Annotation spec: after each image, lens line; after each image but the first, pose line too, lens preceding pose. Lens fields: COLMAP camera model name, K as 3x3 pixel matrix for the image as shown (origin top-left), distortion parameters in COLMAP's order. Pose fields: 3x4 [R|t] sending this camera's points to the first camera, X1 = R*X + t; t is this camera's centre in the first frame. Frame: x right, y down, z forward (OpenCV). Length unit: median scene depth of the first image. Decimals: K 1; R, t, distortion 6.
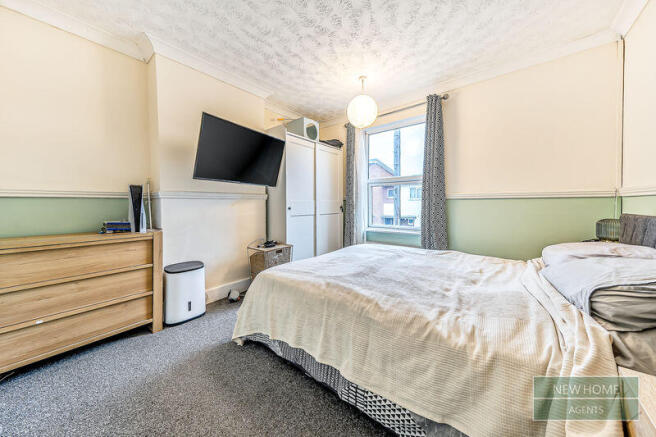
lens RADIAL K [[223.5, 0, 329.6], [0, 223.5, 207.9], [0, 0, 1]] dist [0.001095, 0.000046]
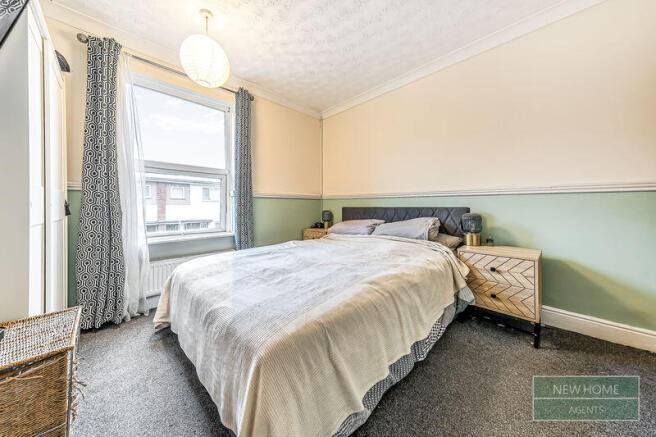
lens RADIAL K [[223.5, 0, 329.6], [0, 223.5, 207.9], [0, 0, 1]] dist [0.001095, 0.000046]
pose [[0.104532, -0.003114, 0.994517, -0.474924], [0.015488, 0.999879, 0.001503, 0.015001], [-0.994401, 0.015246, 0.104568, 0.547532]]
